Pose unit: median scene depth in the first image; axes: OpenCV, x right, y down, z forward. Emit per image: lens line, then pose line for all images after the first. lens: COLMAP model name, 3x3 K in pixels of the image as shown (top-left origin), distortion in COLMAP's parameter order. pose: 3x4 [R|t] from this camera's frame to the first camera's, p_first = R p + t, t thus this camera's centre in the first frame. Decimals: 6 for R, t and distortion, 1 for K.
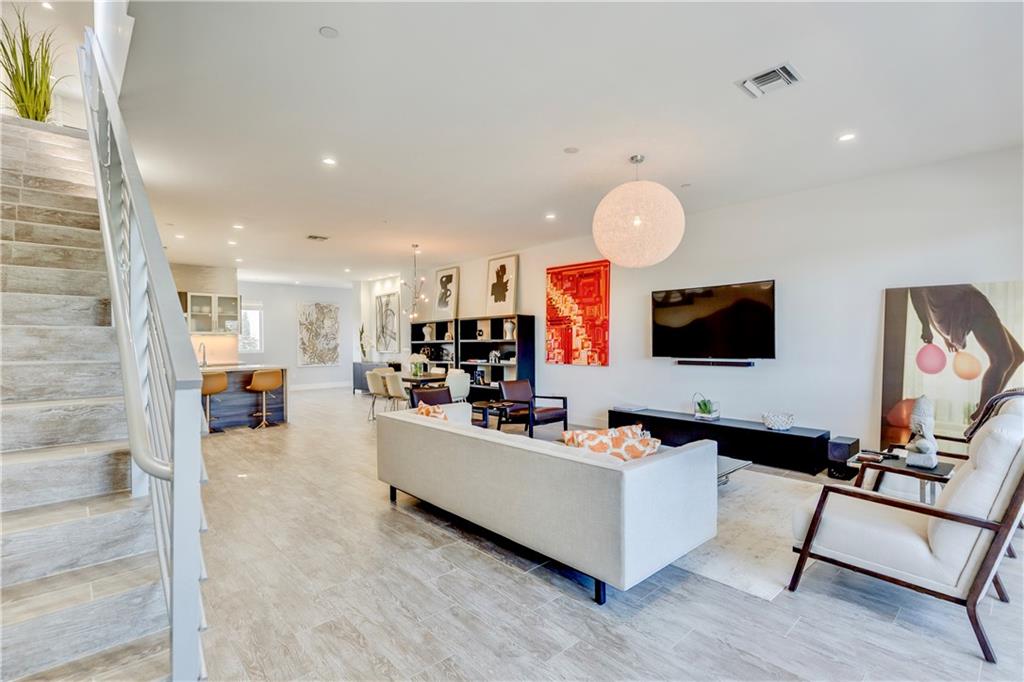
lens RADIAL K [[480.4, 0, 509.5], [0, 480.4, 336.9], [0, 0, 1]] dist [0.018848, -0.000399]
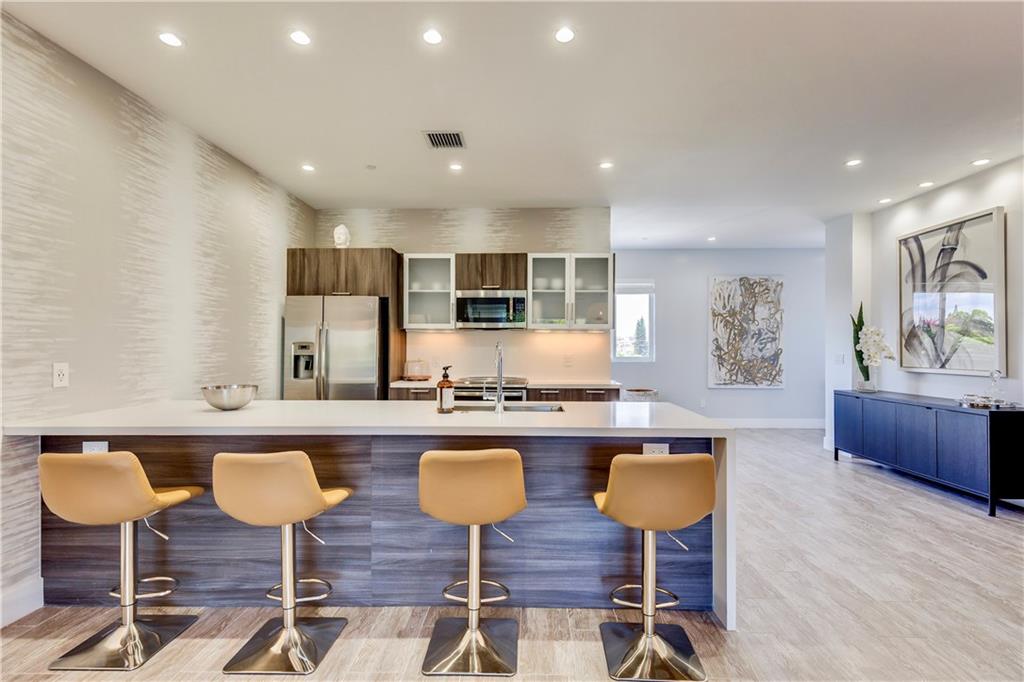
lens RADIAL K [[466.4, 0, 514.9], [0, 466.4, 344.7], [0, 0, 1]] dist [0.010015, -0.002788]
pose [[0.719251, 0.010162, -0.694676, -0.371065], [-0.004754, 0.999942, 0.009705, 0.010071], [0.694734, -0.003678, 0.719258, 0.740622]]
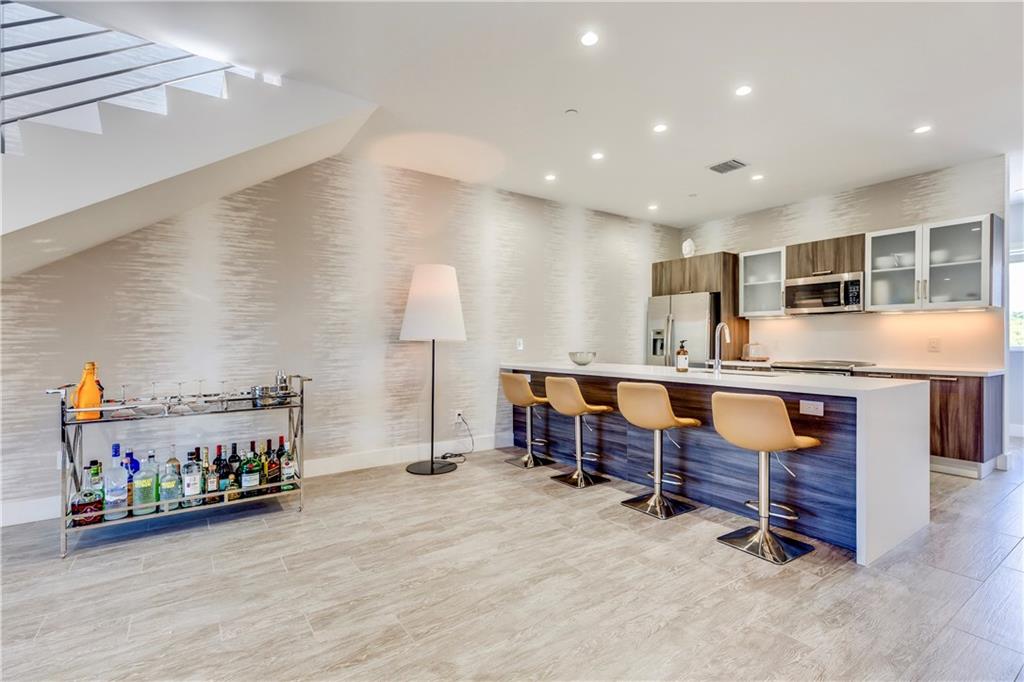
lens RADIAL K [[466.4, 0, 522.2], [0, 466.4, 342.8], [0, 0, 1]] dist [0.010015, -0.002788]
pose [[-0.120035, 0.012869, -0.992686, -0.126646], [0.008570, 0.999892, 0.011926, 0.024811], [0.992733, -0.007076, -0.120132, 0.841609]]
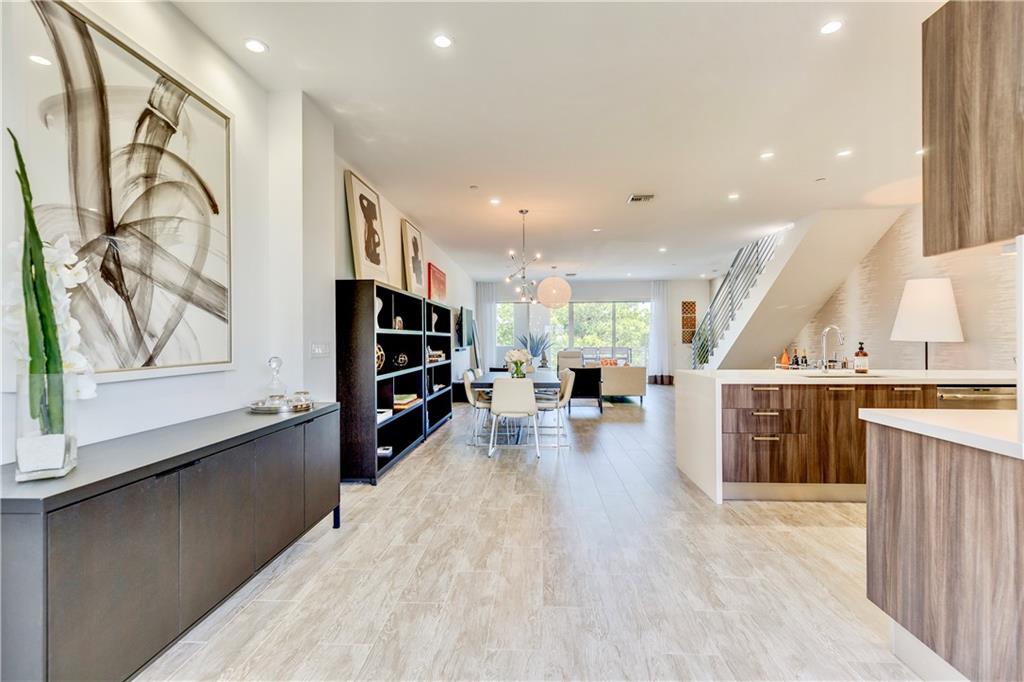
lens RADIAL K [[466.4, 0, 512.3], [0, 466.4, 341.4], [0, 0, 1]] dist [0.010015, -0.002788]
pose [[-0.702854, 0.011900, 0.711234, -0.737539], [0.005761, 0.999922, -0.011037, 0.032253], [-0.711311, -0.003660, -0.702868, 1.577822]]
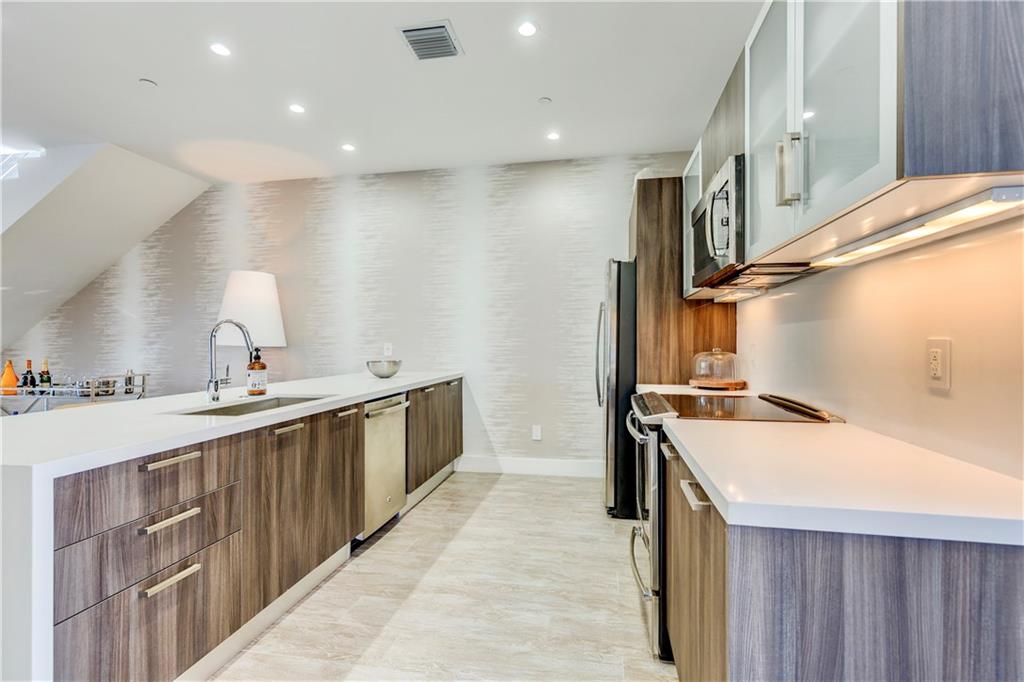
lens RADIAL K [[466.4, 0, 525.3], [0, 466.4, 344.1], [0, 0, 1]] dist [0.010015, -0.002788]
pose [[-0.788728, 0.016932, -0.614510, -0.588161], [0.017038, 0.999839, 0.005679, 0.028206], [0.614507, -0.005991, -0.788889, 1.330908]]
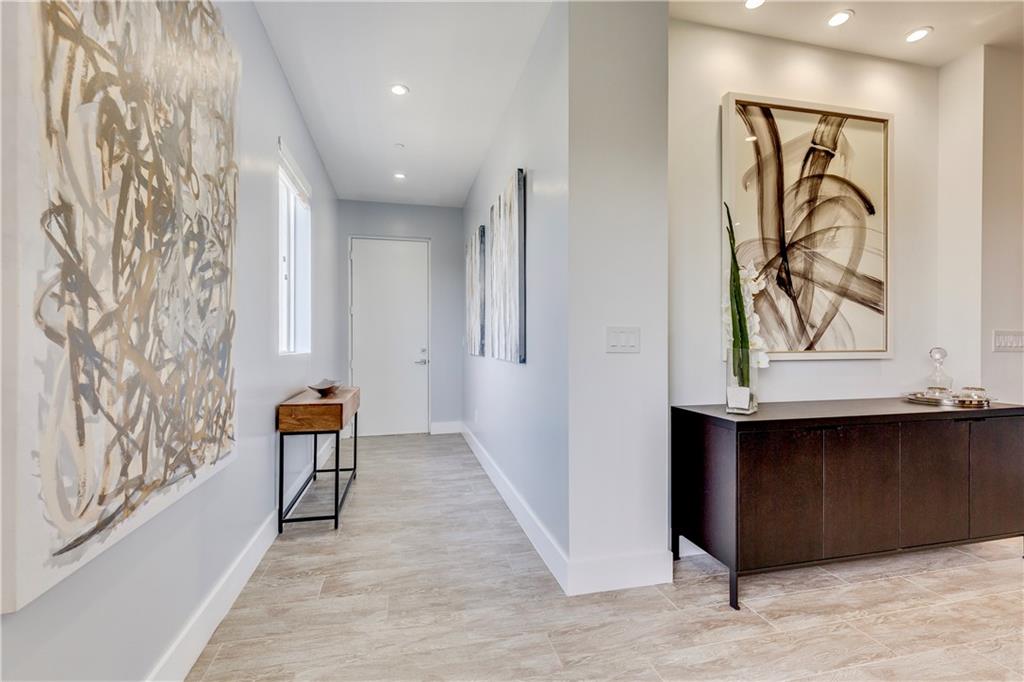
lens RADIAL K [[466.4, 0, 518.9], [0, 466.4, 344.3], [0, 0, 1]] dist [0.010015, -0.002788]
pose [[0.471924, 0.008328, 0.881600, -0.801590], [-0.012493, 0.999918, -0.002758, 0.041614], [-0.881551, -0.009712, 0.471989, 1.562856]]
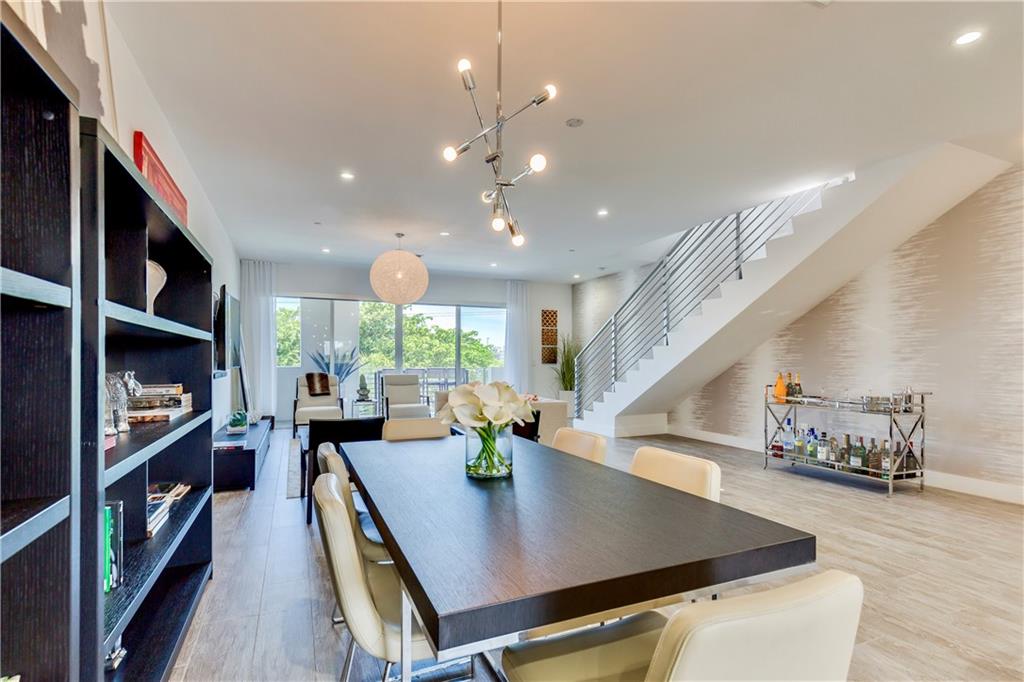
lens RADIAL K [[466.4, 0, 491.8], [0, 466.4, 363.0], [0, 0, 1]] dist [0.010015, -0.002788]
pose [[-0.944512, 0.005240, 0.328434, -0.271613], [0.004549, 0.999986, -0.002871, 0.026683], [-0.328444, -0.001217, -0.944523, 1.248349]]
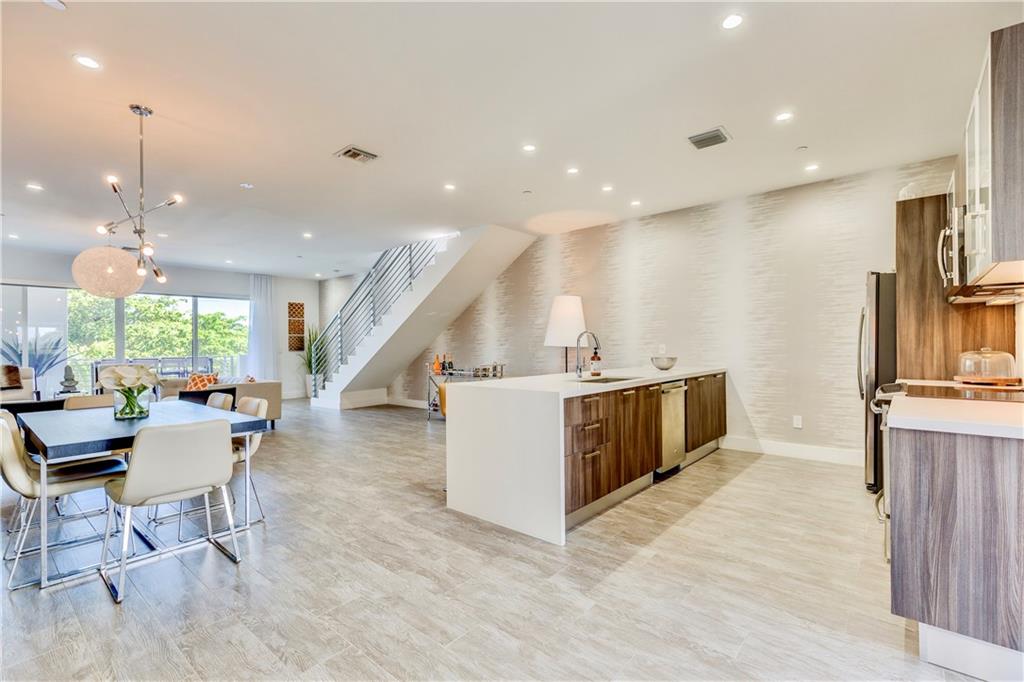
lens RADIAL K [[466.4, 0, 514.4], [0, 466.4, 342.0], [0, 0, 1]] dist [0.010015, -0.002788]
pose [[-0.991388, 0.017527, -0.129776, -0.476166], [0.019277, 0.999739, -0.012244, 0.028184], [0.129528, -0.014641, -0.991468, 1.483229]]
